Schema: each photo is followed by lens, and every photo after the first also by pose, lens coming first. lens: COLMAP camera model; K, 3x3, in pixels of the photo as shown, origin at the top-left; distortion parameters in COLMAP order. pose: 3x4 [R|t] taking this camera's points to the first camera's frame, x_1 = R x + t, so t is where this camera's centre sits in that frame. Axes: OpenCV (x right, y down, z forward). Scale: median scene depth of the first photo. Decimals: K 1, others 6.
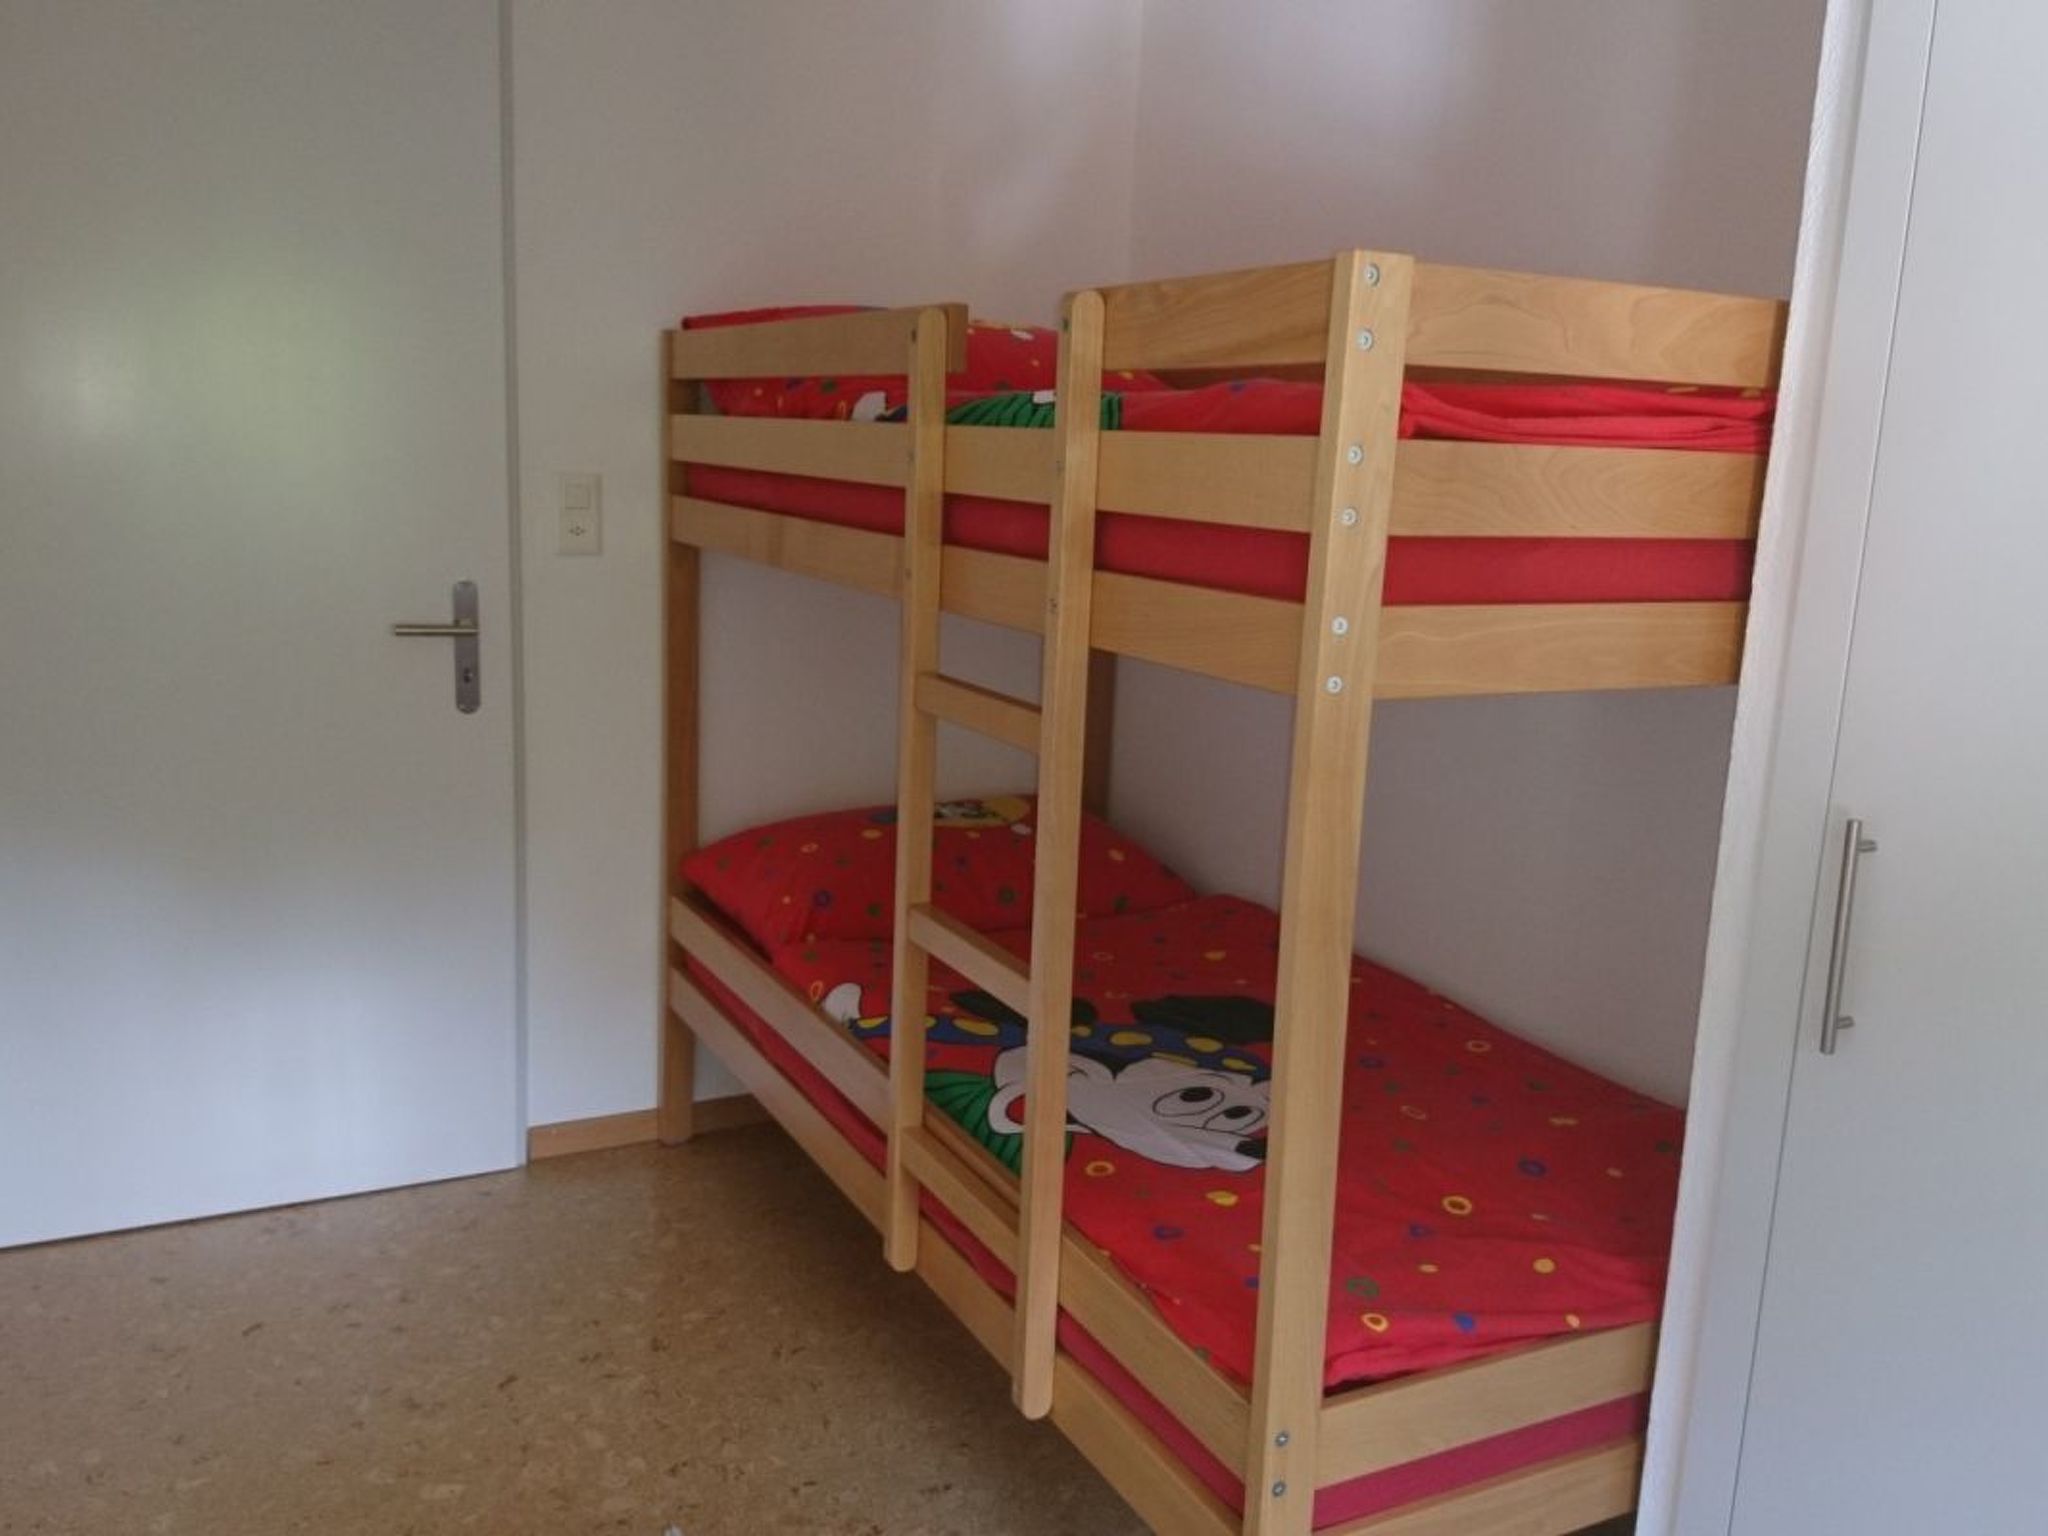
lens RADIAL K [[1688.0, 0, 1033.9], [0, 1688.0, 766.7], [0, 0, 1]] dist [0.105304, -0.190504]
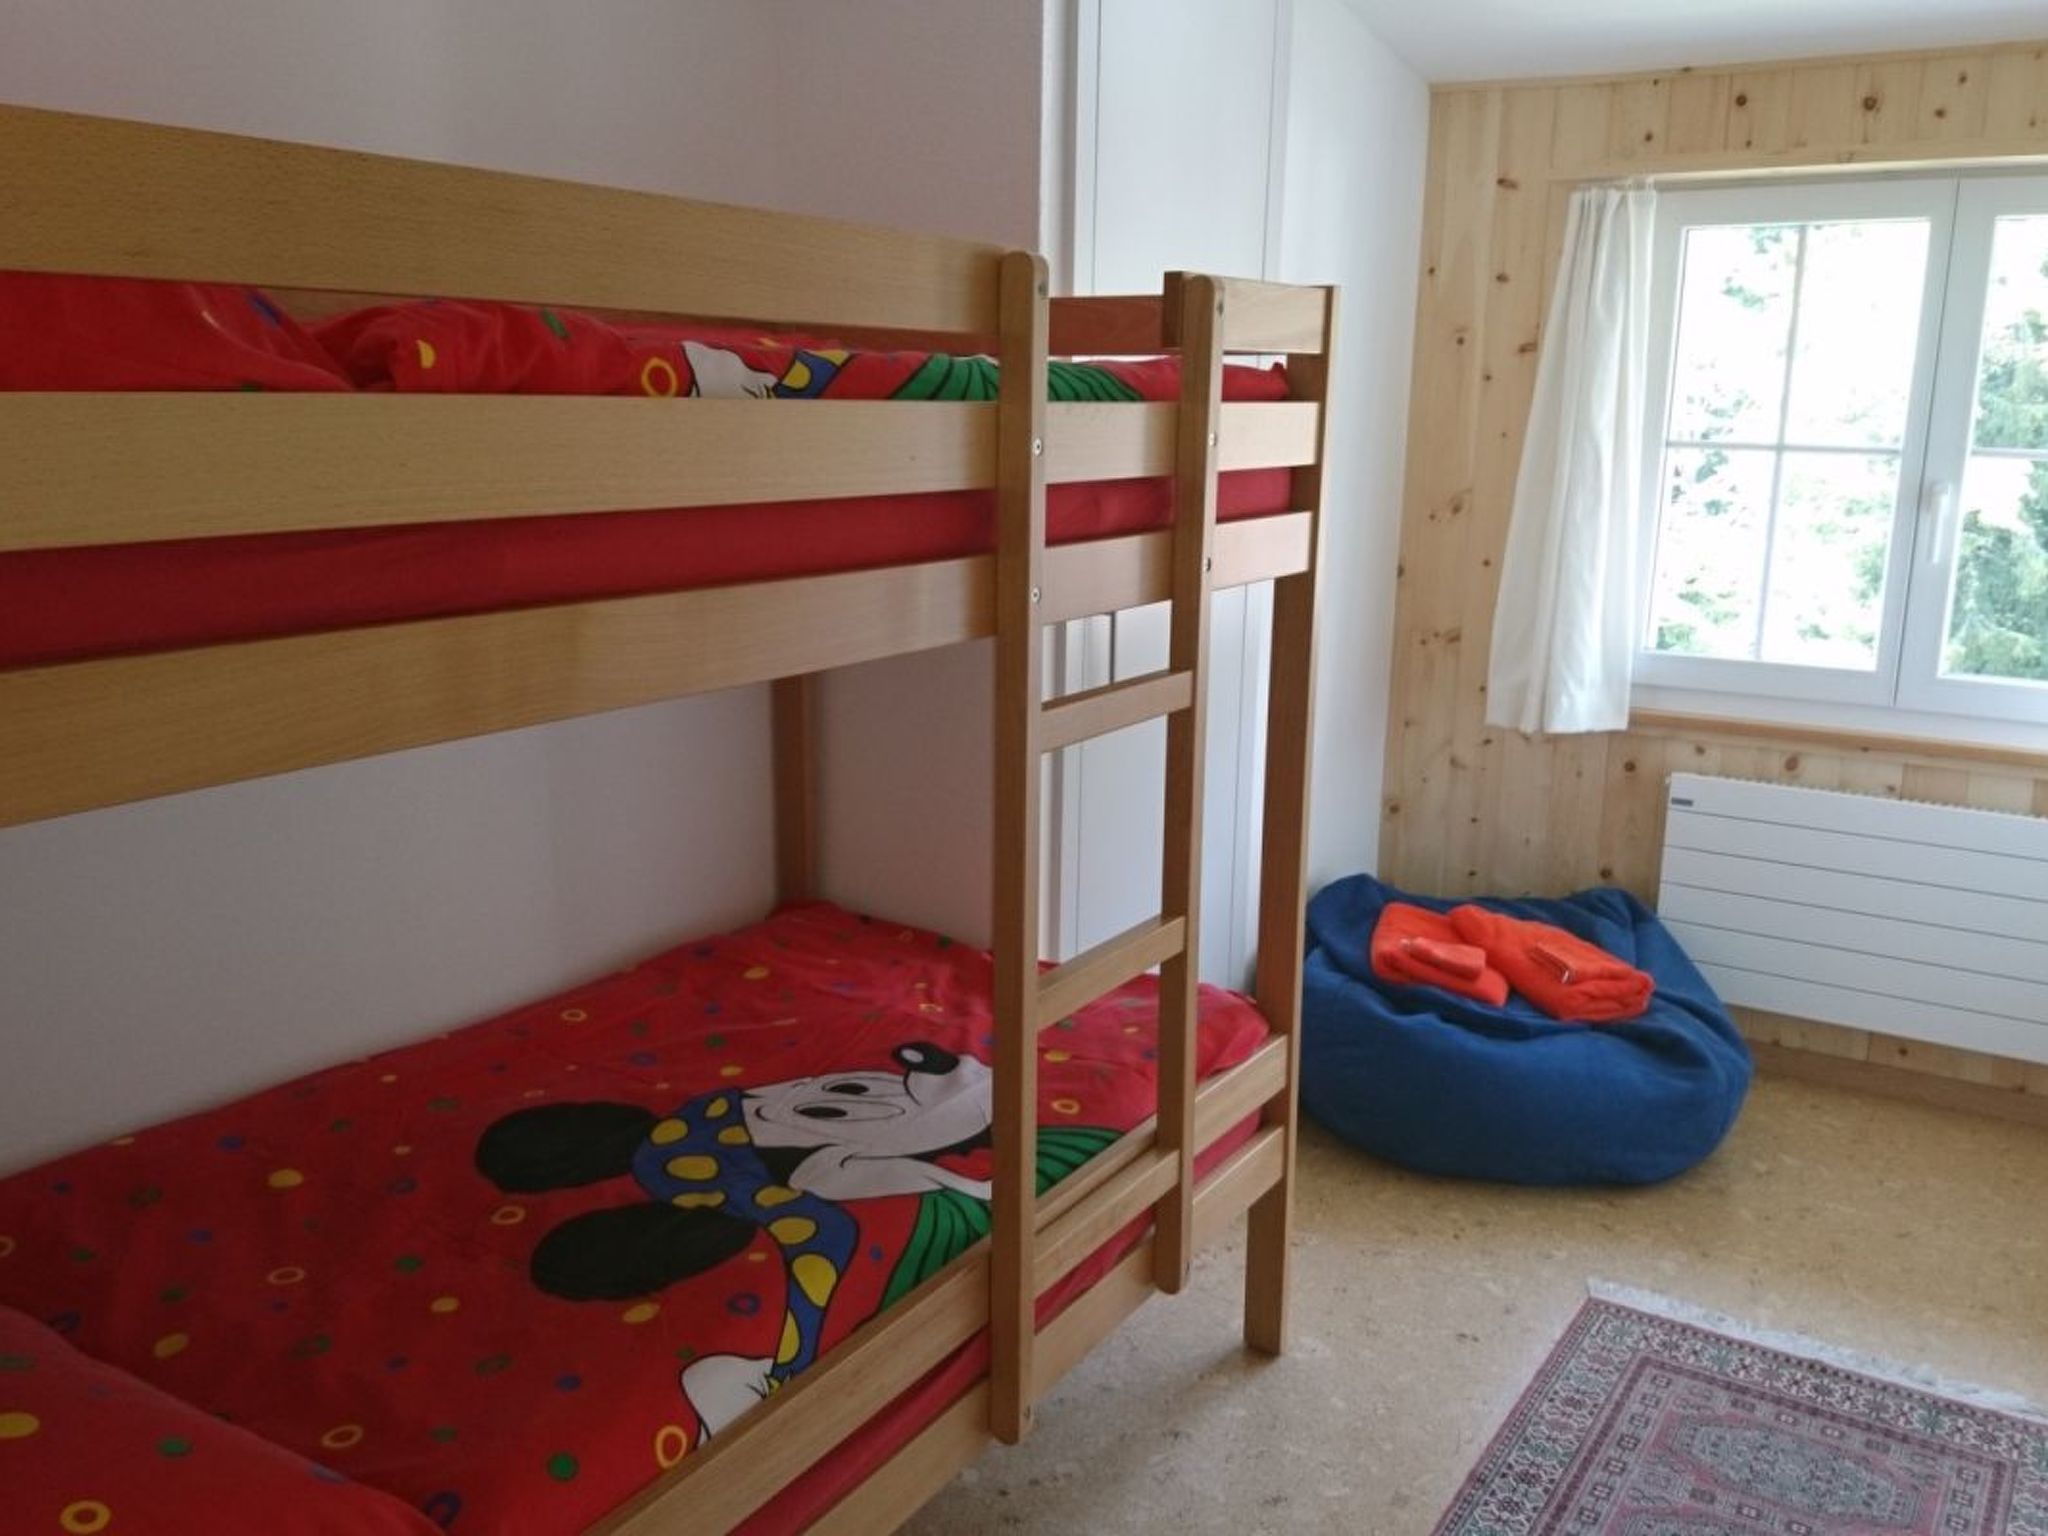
lens RADIAL K [[1653.6, 0, 1061.2], [0, 1653.6, 716.1], [0, 0, 1]] dist [0.103511, -0.096922]
pose [[-0.496219, -0.215869, 0.840932, -0.687645], [0.127667, 0.939924, 0.316615, -0.280645], [-0.858759, 0.264470, -0.438849, 1.238697]]
